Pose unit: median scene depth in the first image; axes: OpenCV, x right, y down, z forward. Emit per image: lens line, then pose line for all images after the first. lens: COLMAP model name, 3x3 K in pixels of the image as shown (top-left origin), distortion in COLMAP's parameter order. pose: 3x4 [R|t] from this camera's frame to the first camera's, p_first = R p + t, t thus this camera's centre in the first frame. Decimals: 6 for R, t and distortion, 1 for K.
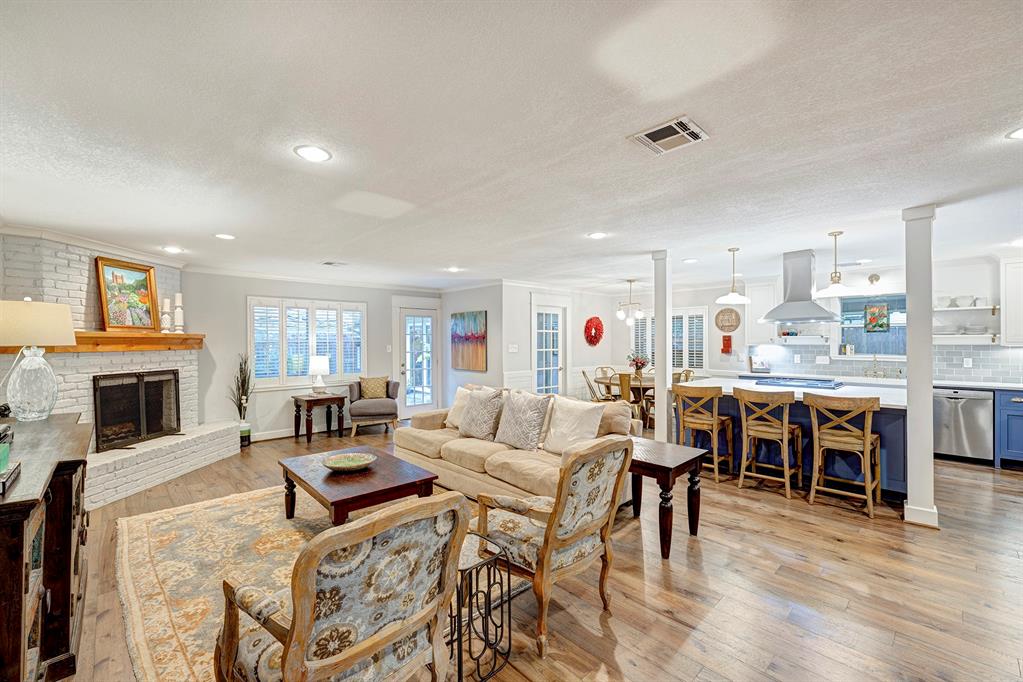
lens RADIAL K [[424.4, 0, 488.3], [0, 424.4, 344.0], [0, 0, 1]] dist [0.022233, 0.000182]
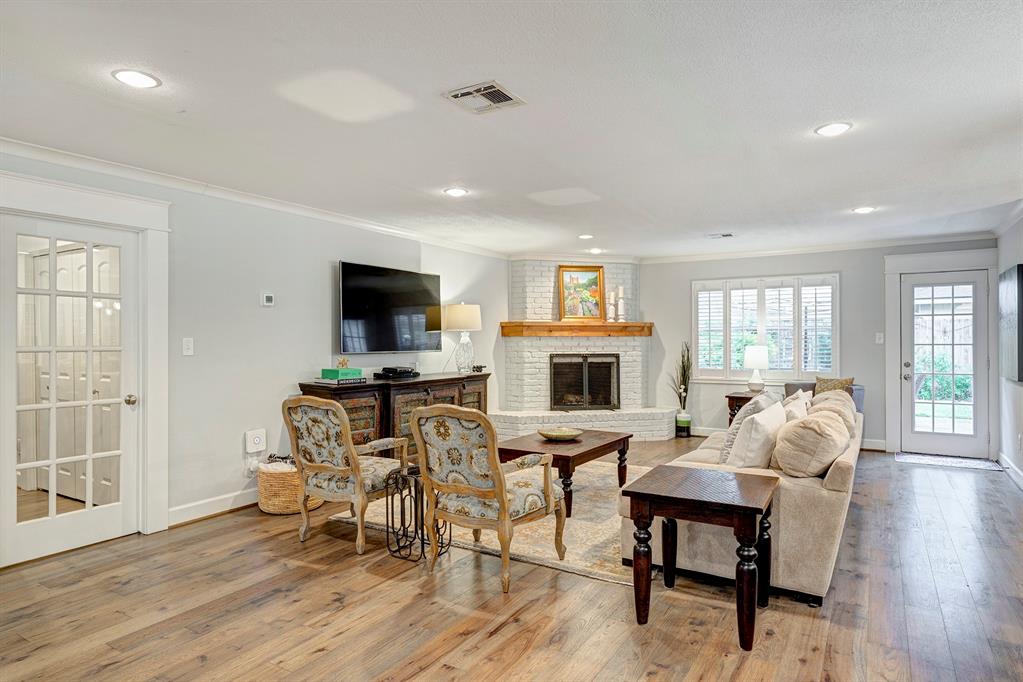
lens RADIAL K [[602.2, 0, 520.9], [0, 602.2, 340.7], [0, 0, 1]] dist [0.001772, 0.000881]
pose [[0.303178, 0.003314, -0.952928, 0.616522], [-0.004523, 0.999988, 0.002038, 0.019807], [0.952923, 0.003692, 0.303189, 0.239325]]
